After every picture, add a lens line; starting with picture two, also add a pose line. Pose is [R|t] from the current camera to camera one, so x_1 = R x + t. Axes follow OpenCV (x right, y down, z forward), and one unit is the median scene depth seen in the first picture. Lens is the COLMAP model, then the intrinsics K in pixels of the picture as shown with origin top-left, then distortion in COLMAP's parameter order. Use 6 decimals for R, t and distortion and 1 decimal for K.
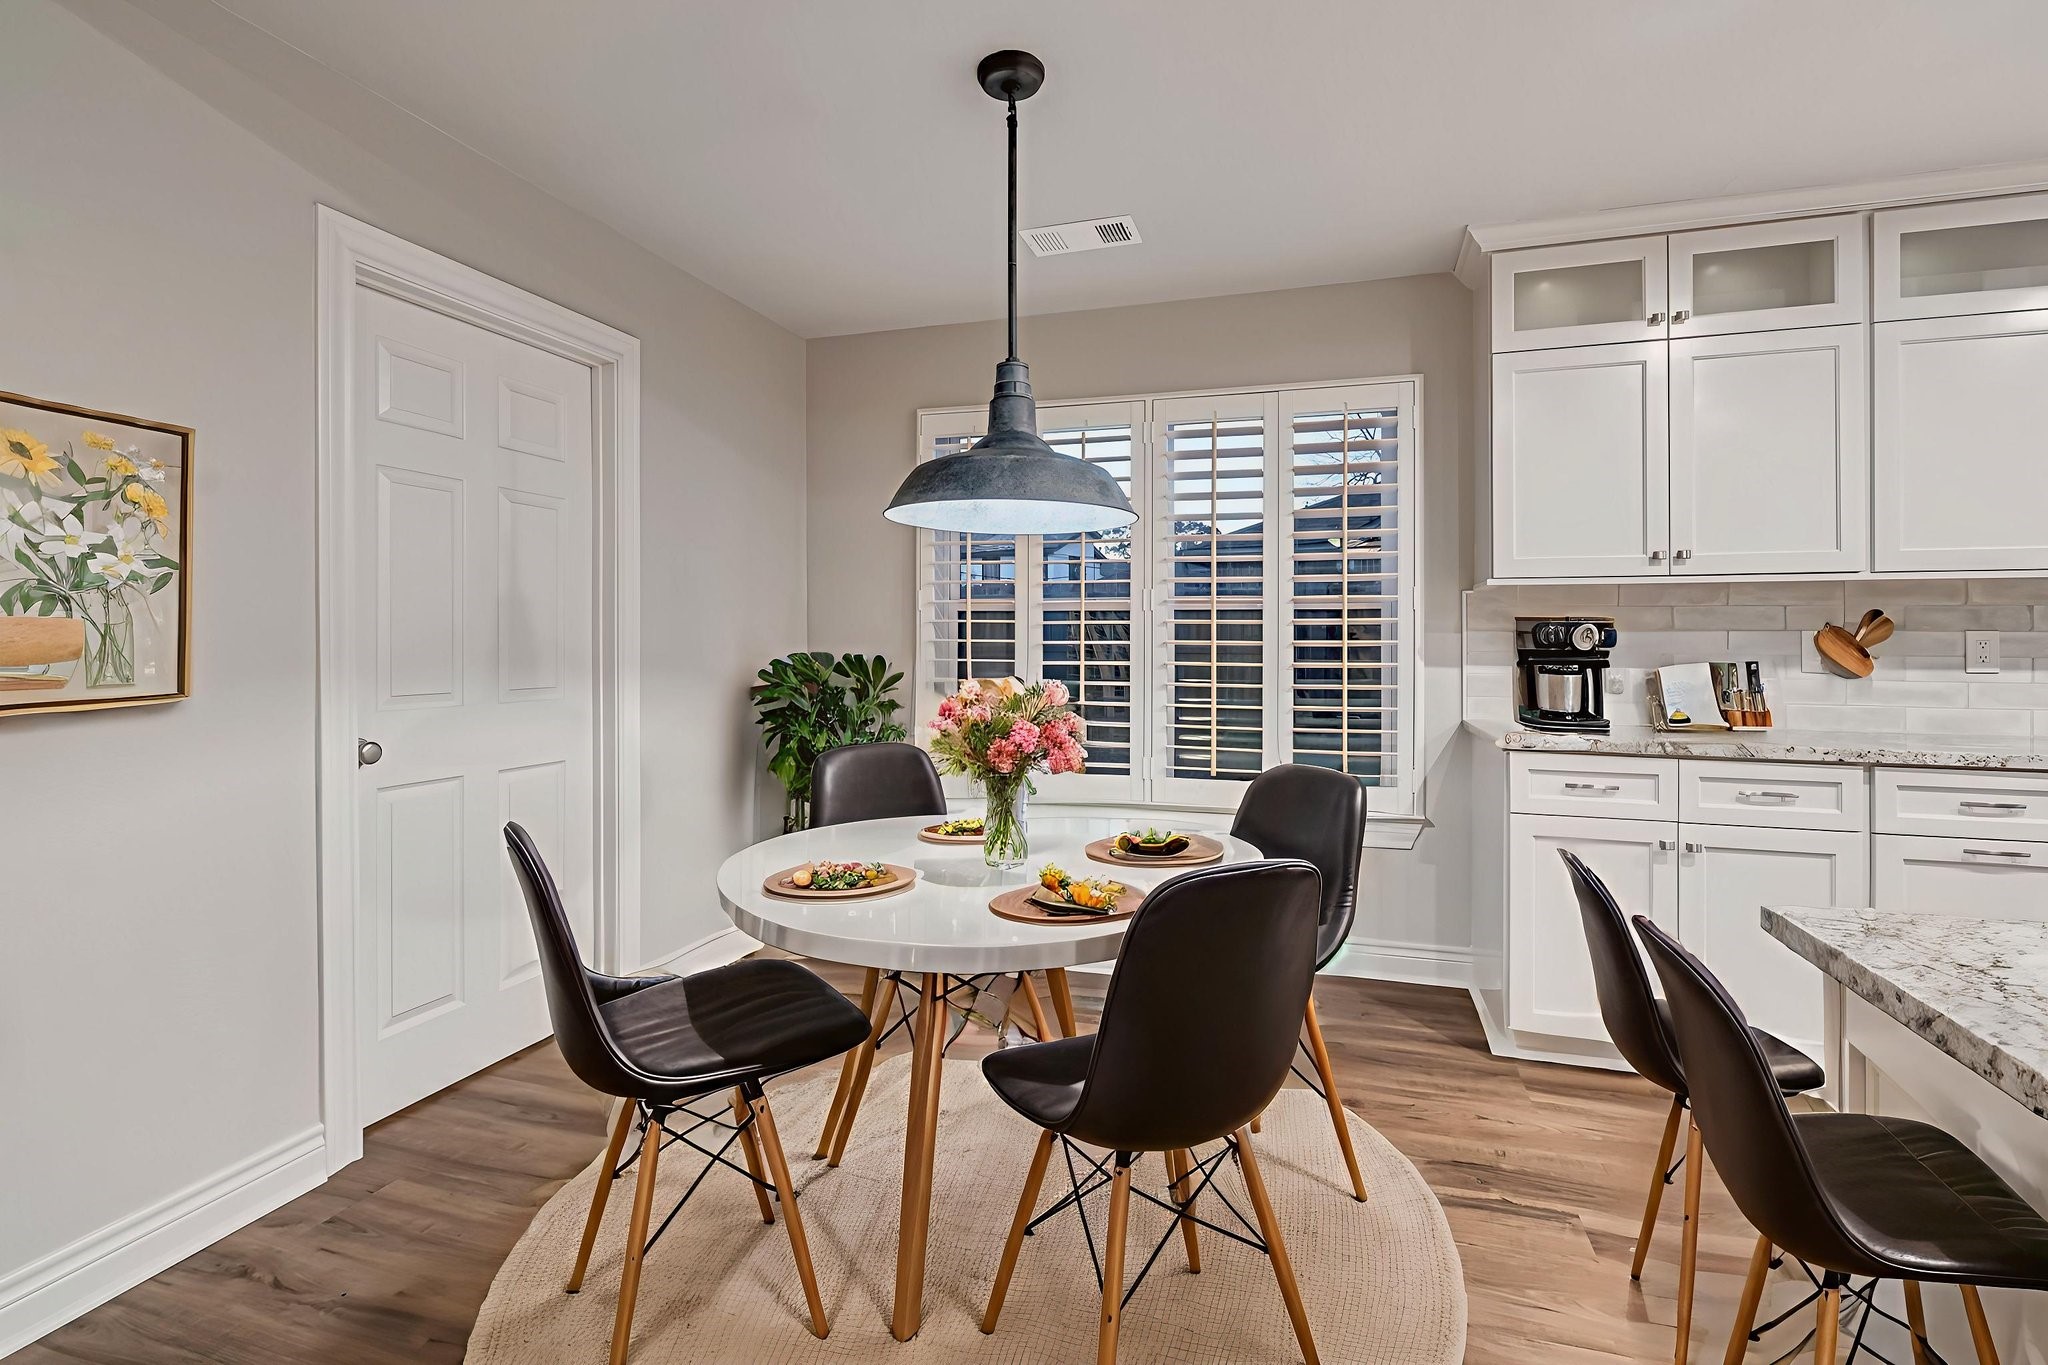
lens RADIAL K [[957.7, 0, 1027.0], [0, 957.7, 636.0], [0, 0, 1]] dist [-0.000312, 0.000076]
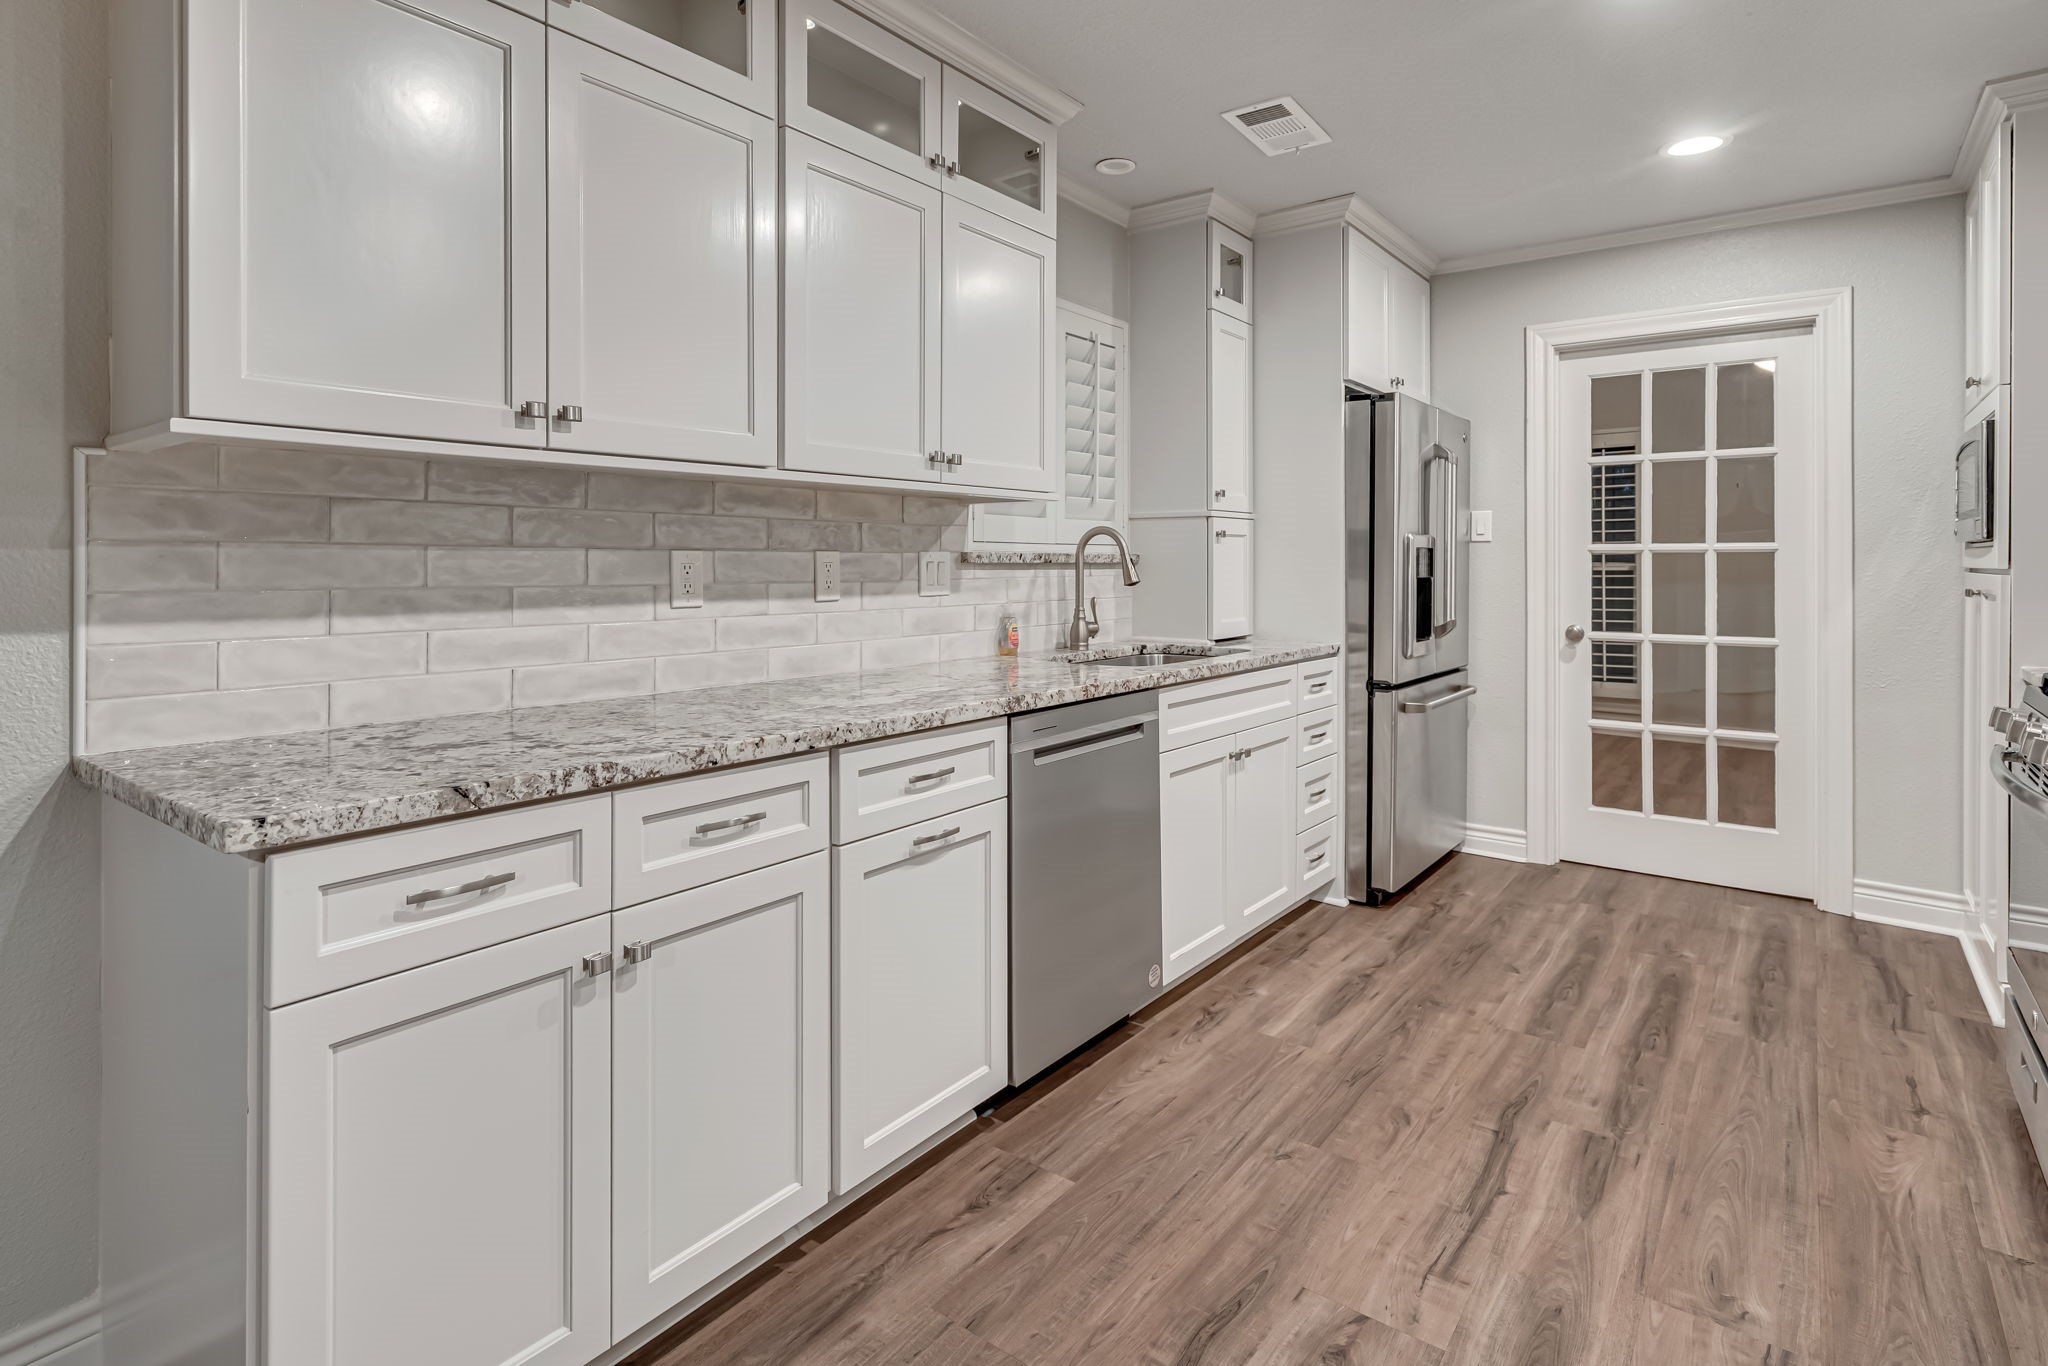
lens RADIAL K [[1038.2, 0, 1025.6], [0, 1038.2, 550.4], [0, 0, 1]] dist [-0.000009, -0.000102]
pose [[0.336372, 0.005791, 0.941711, 0.199803], [-0.002543, 0.999983, -0.005240, -0.001731], [-0.941726, -0.000632, 0.336381, 0.545174]]
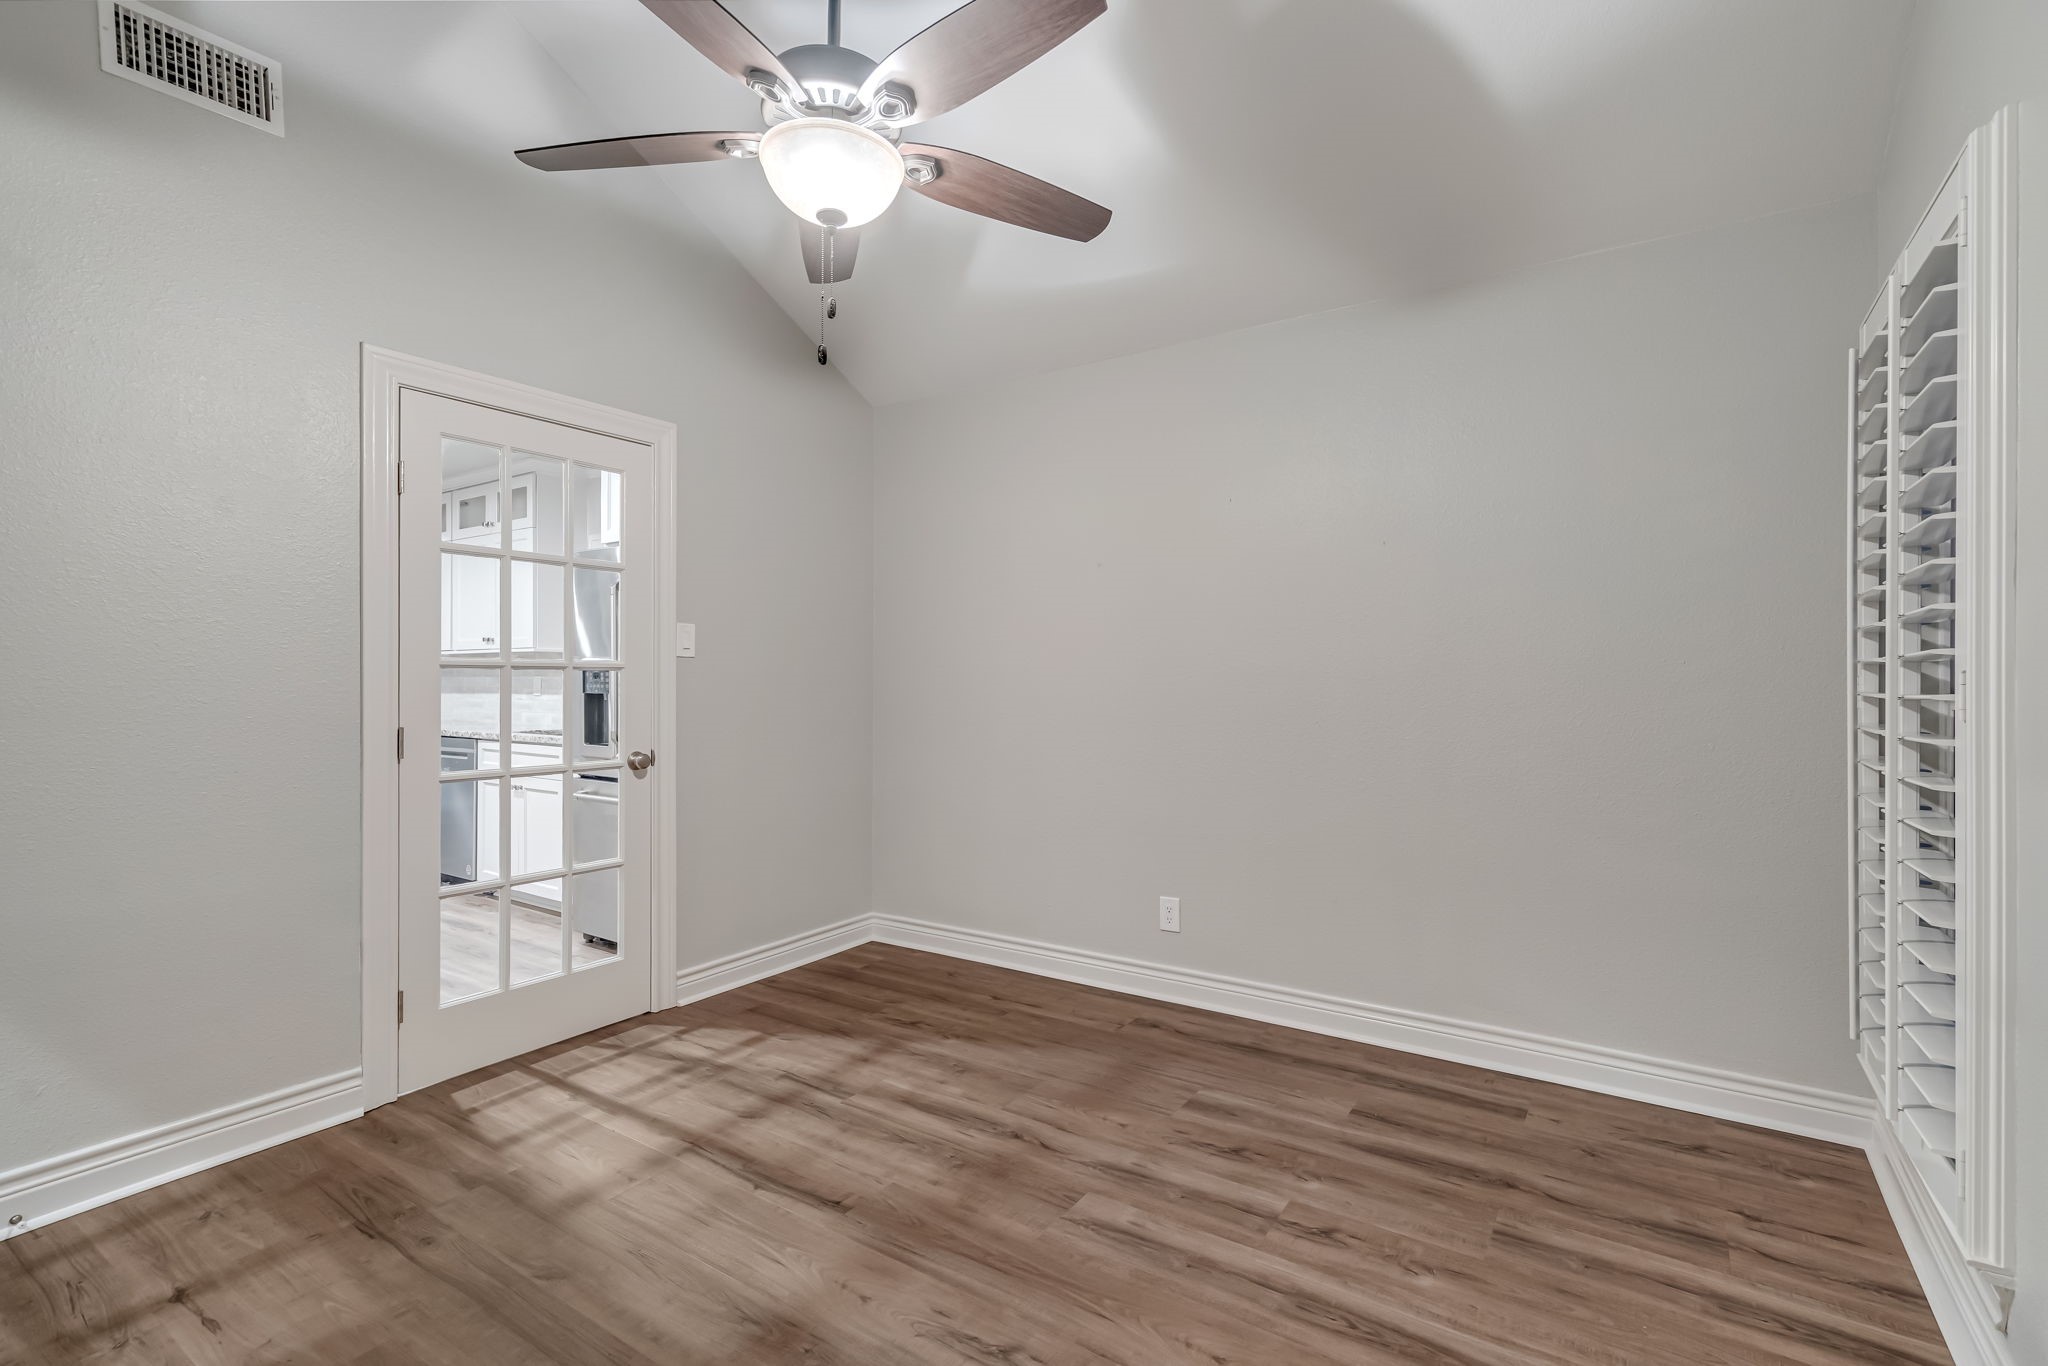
lens RADIAL K [[952.2, 0, 1020.2], [0, 952.2, 660.0], [0, 0, 1]] dist [0.000301, 0.000422]
pose [[0.959785, -0.007579, -0.280634, 2.717184], [0.002107, 0.999802, -0.019795, 0.003684], [0.280729, 0.018408, 0.959611, -0.759827]]
